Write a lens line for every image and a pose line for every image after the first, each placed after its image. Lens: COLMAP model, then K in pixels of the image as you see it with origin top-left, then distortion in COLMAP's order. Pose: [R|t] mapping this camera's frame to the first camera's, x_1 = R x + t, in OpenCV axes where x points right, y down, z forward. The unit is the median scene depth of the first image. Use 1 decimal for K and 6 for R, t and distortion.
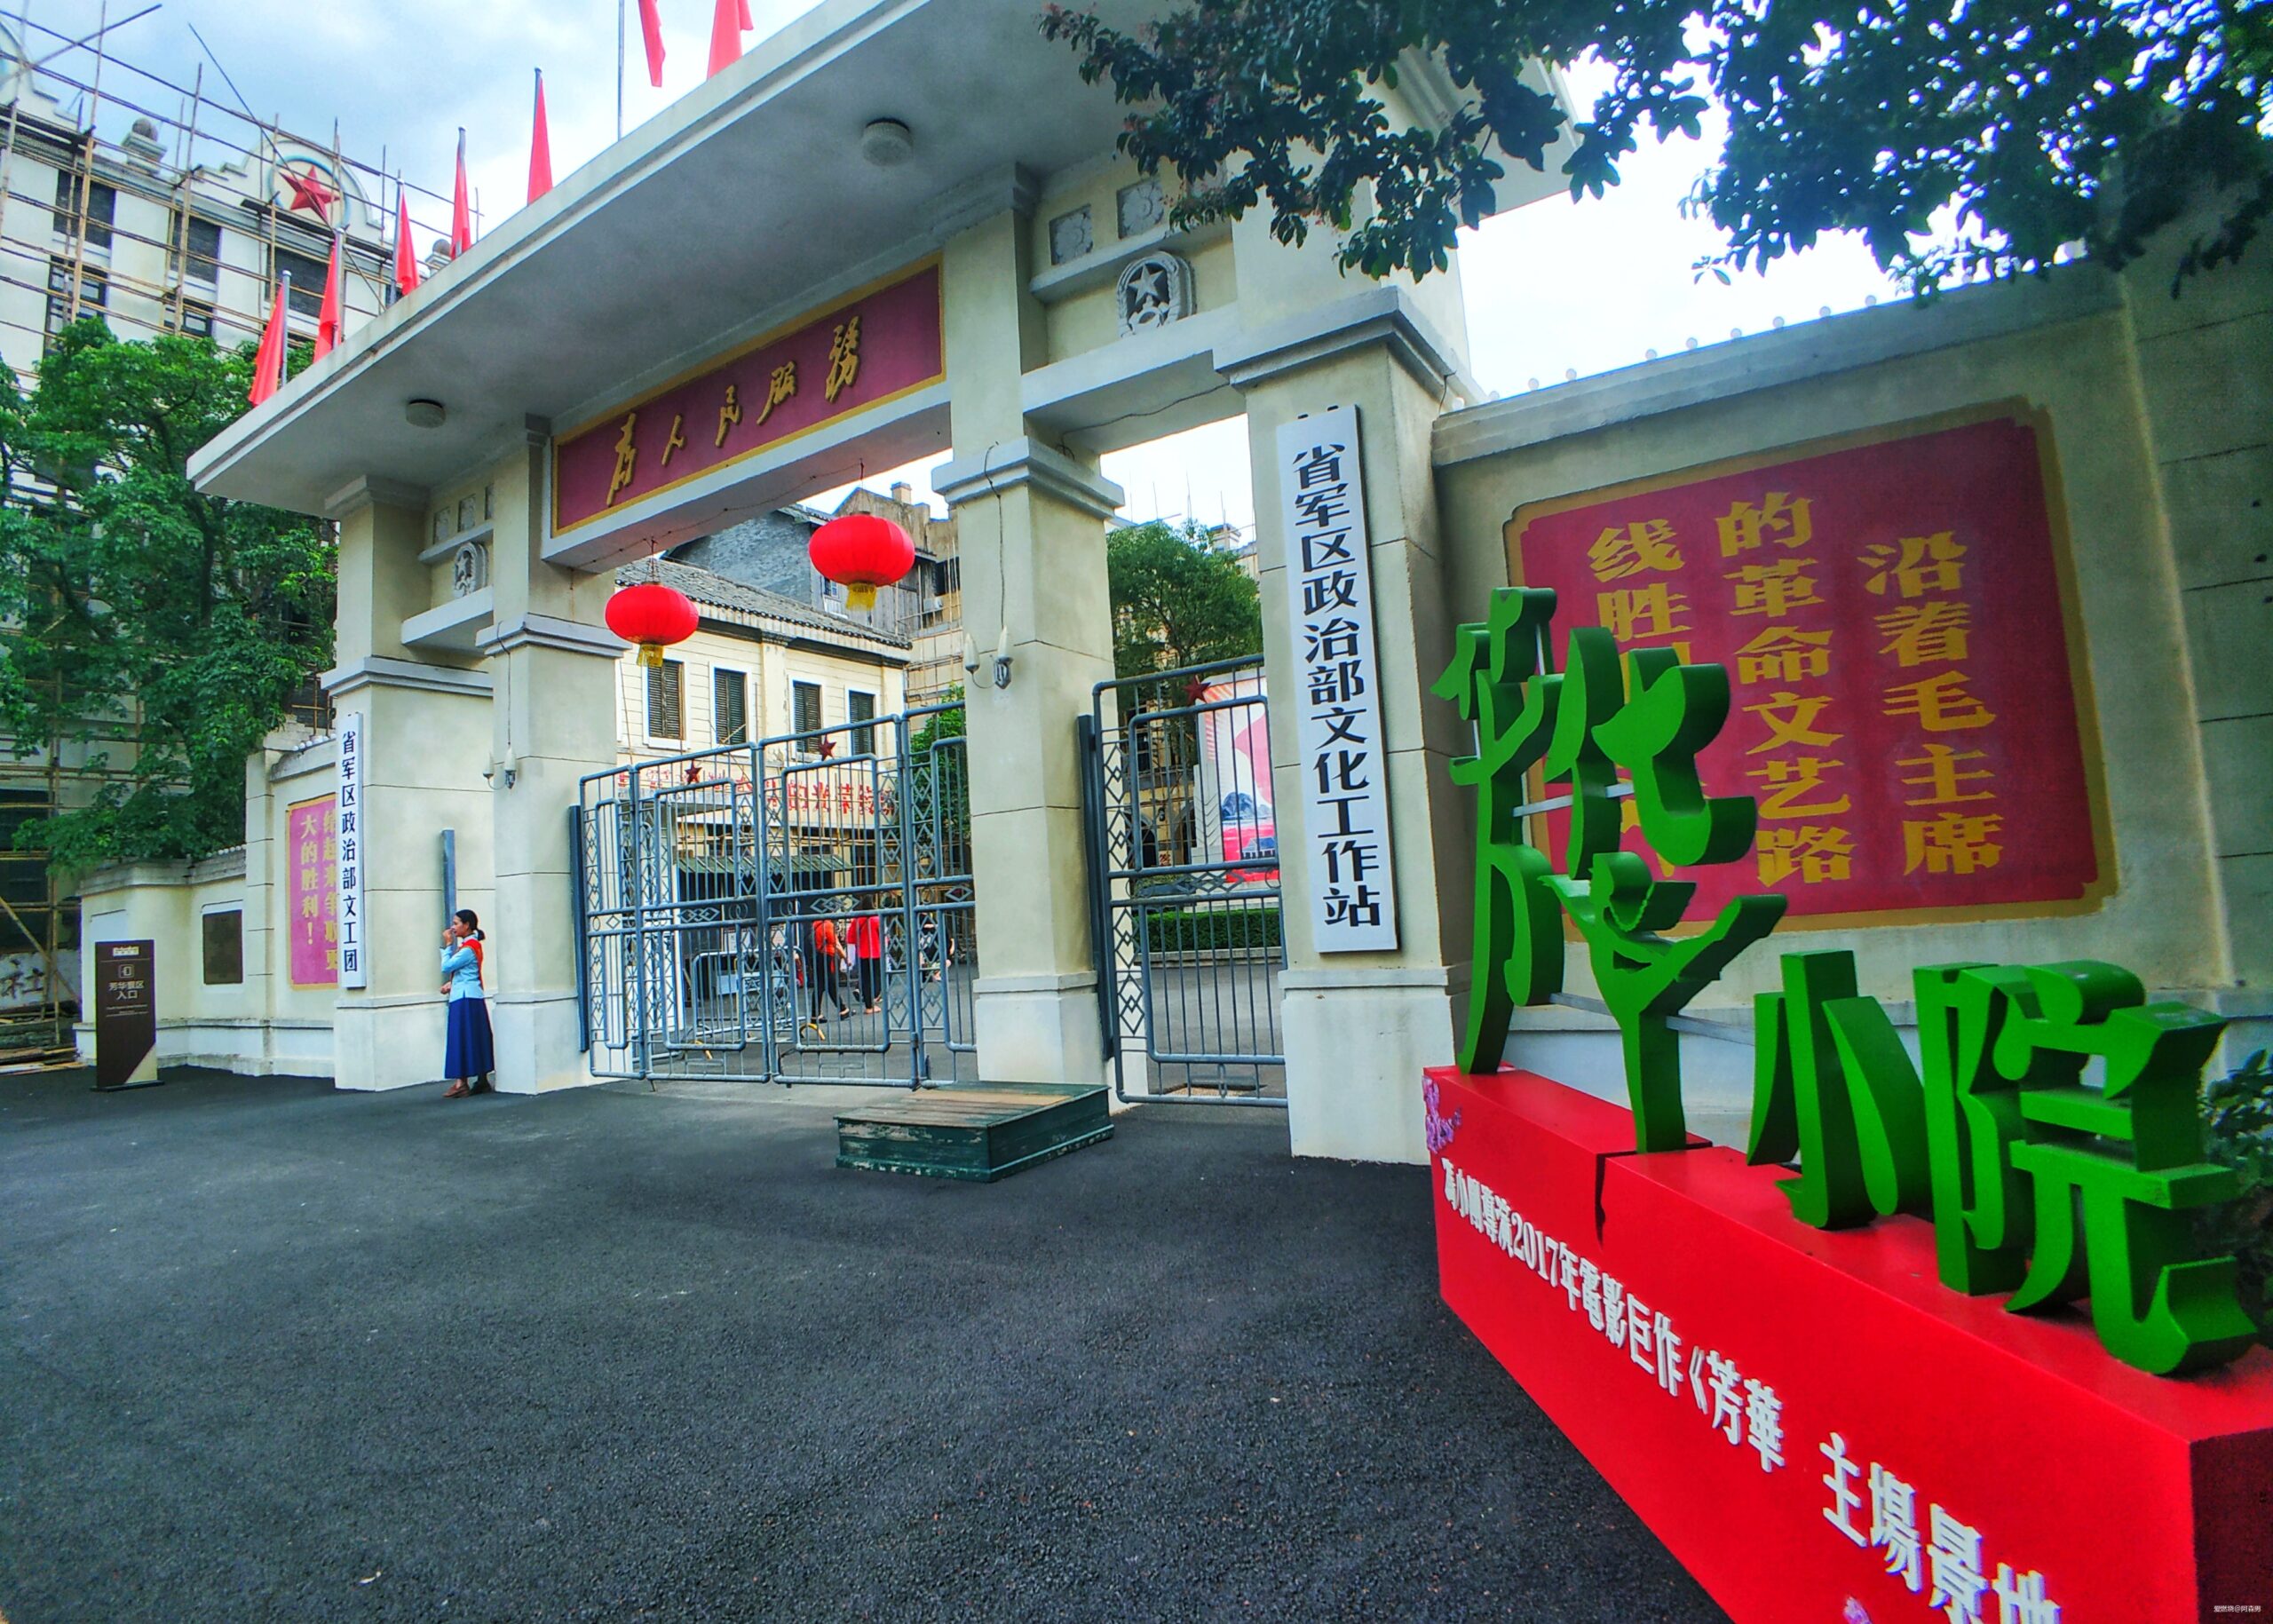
lens RADIAL K [[1195.7, 0, 1144.2], [0, 1195.7, 824.3], [0, 0, 1]] dist [-0.075184, 0.001433]
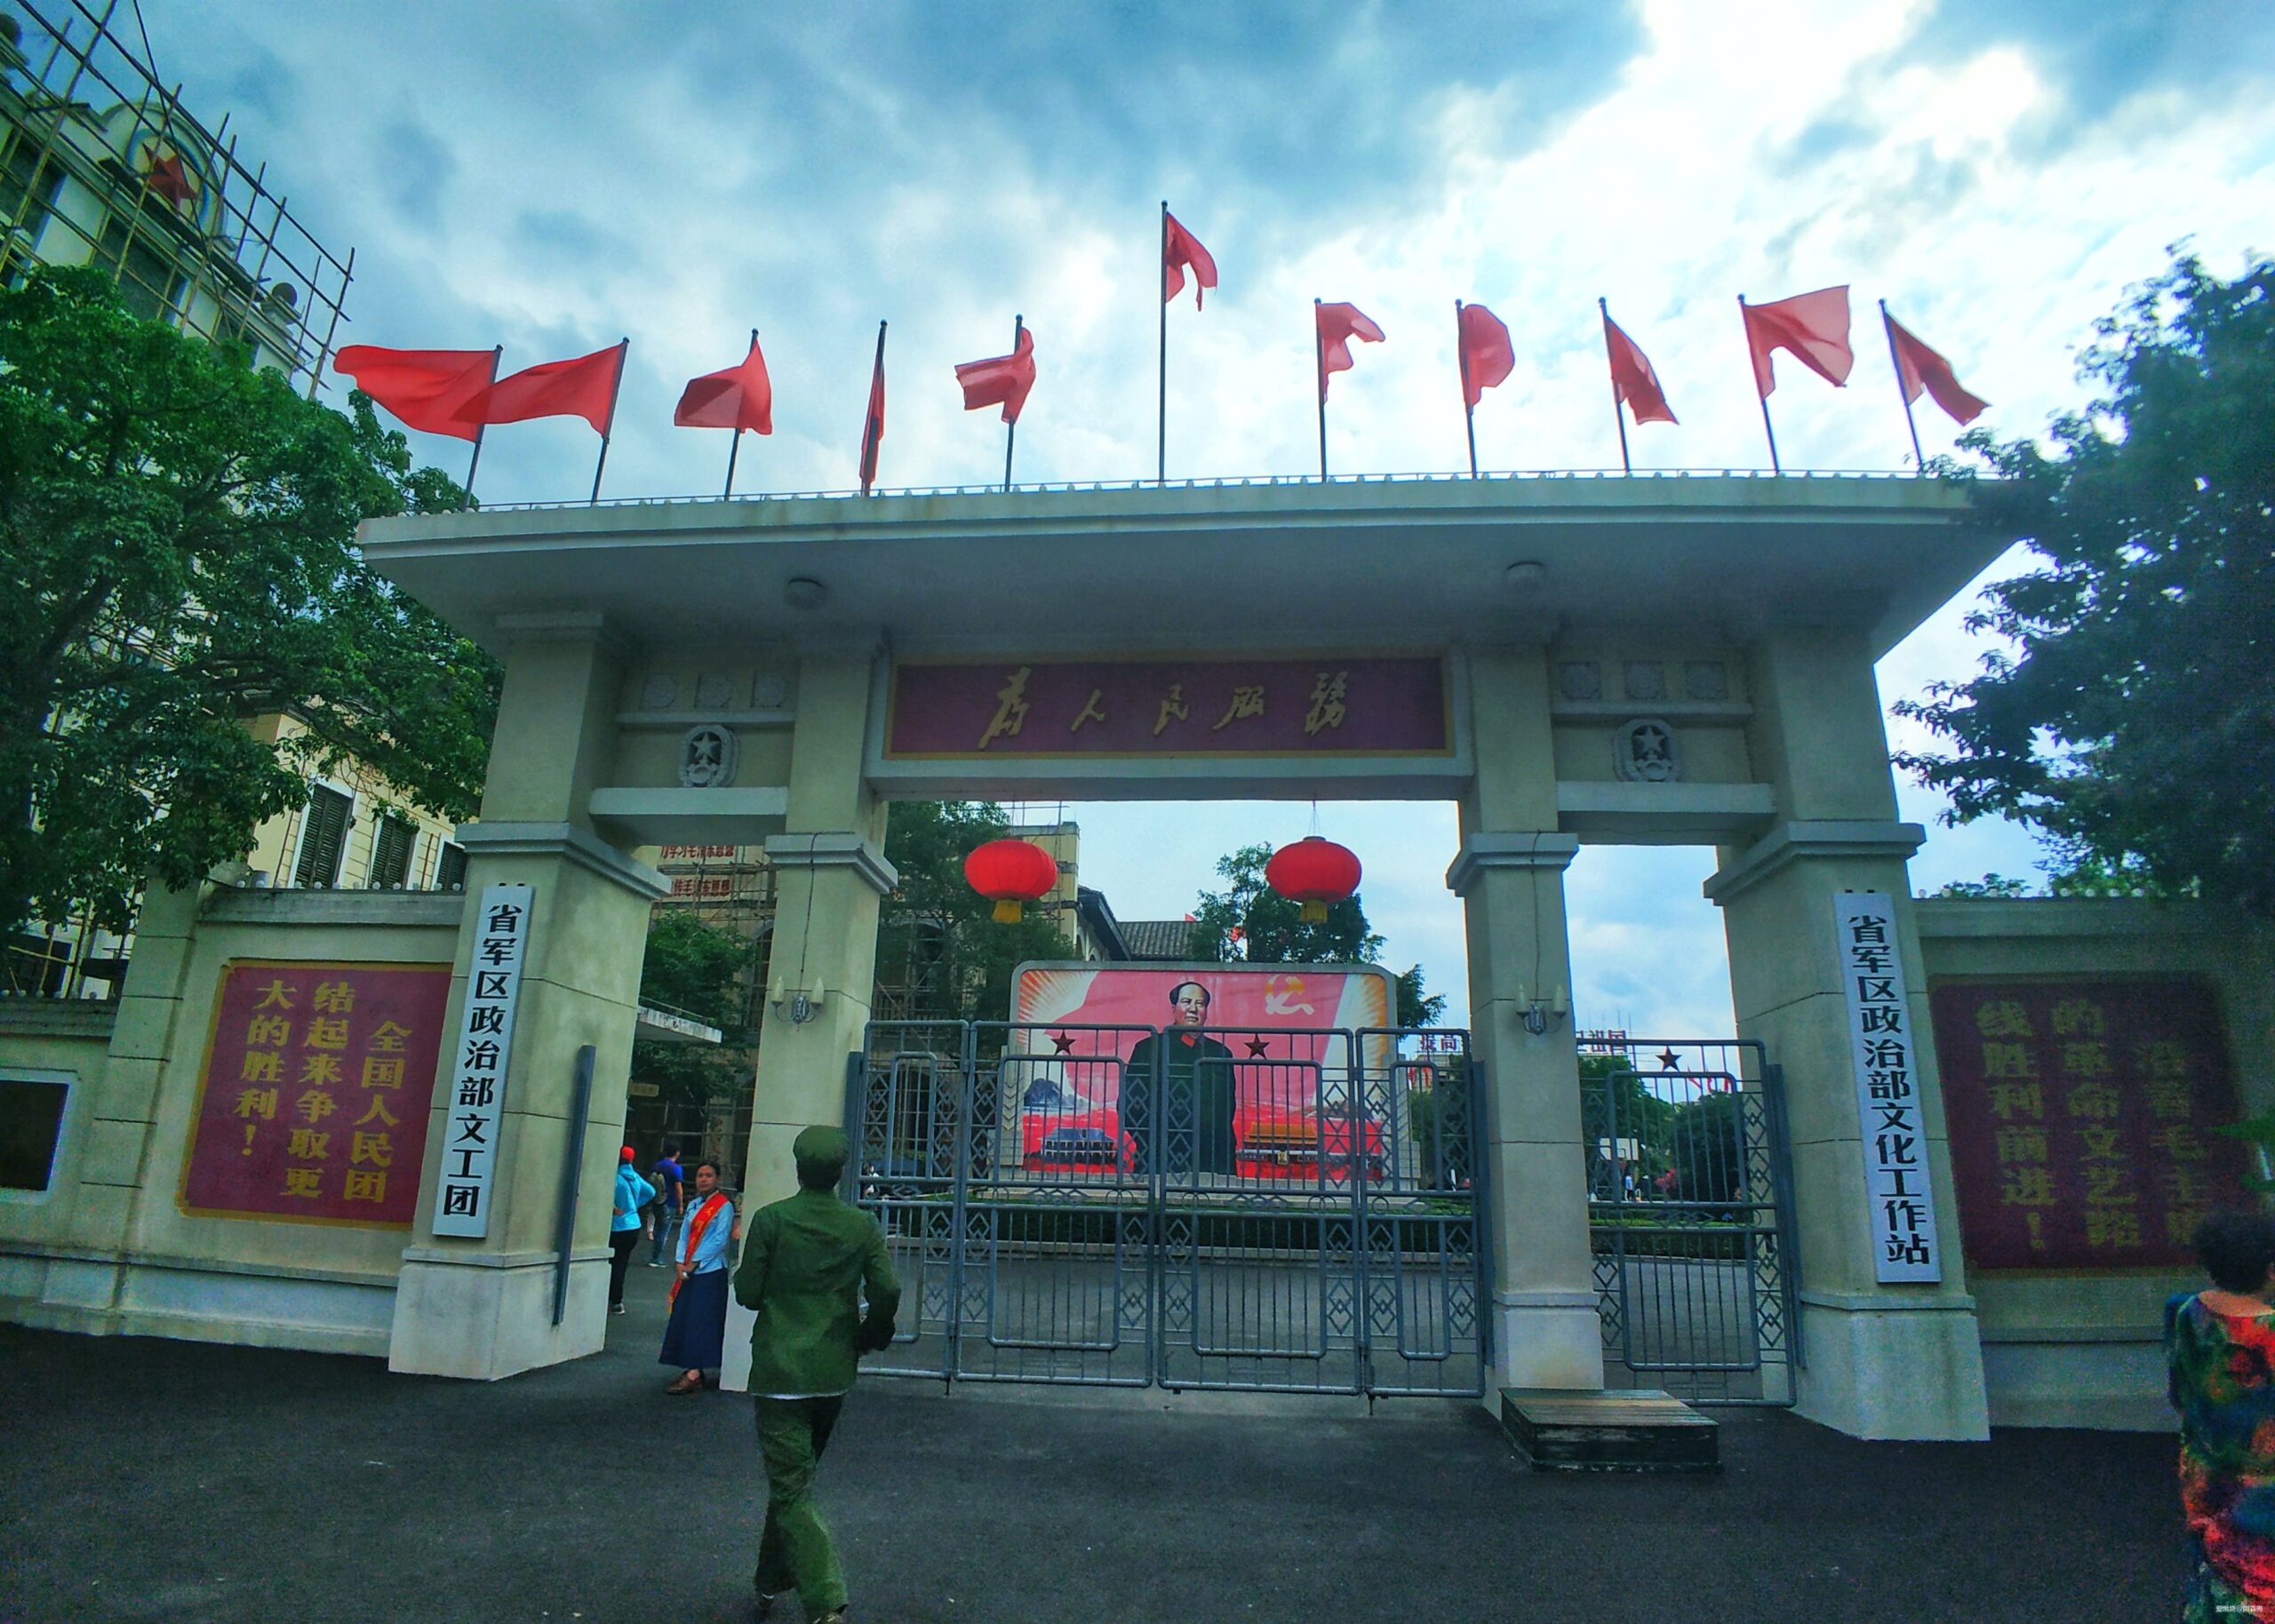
lens RADIAL K [[1196.5, 0, 1144.3], [0, 1196.5, 828.0], [0, 0, 1]] dist [-0.075184, 0.001433]
pose [[0.882894, 0.214402, 0.417768, -1.261166], [-0.117379, 0.962201, -0.245746, 0.028619], [-0.454665, 0.167931, 0.874688, 0.151059]]
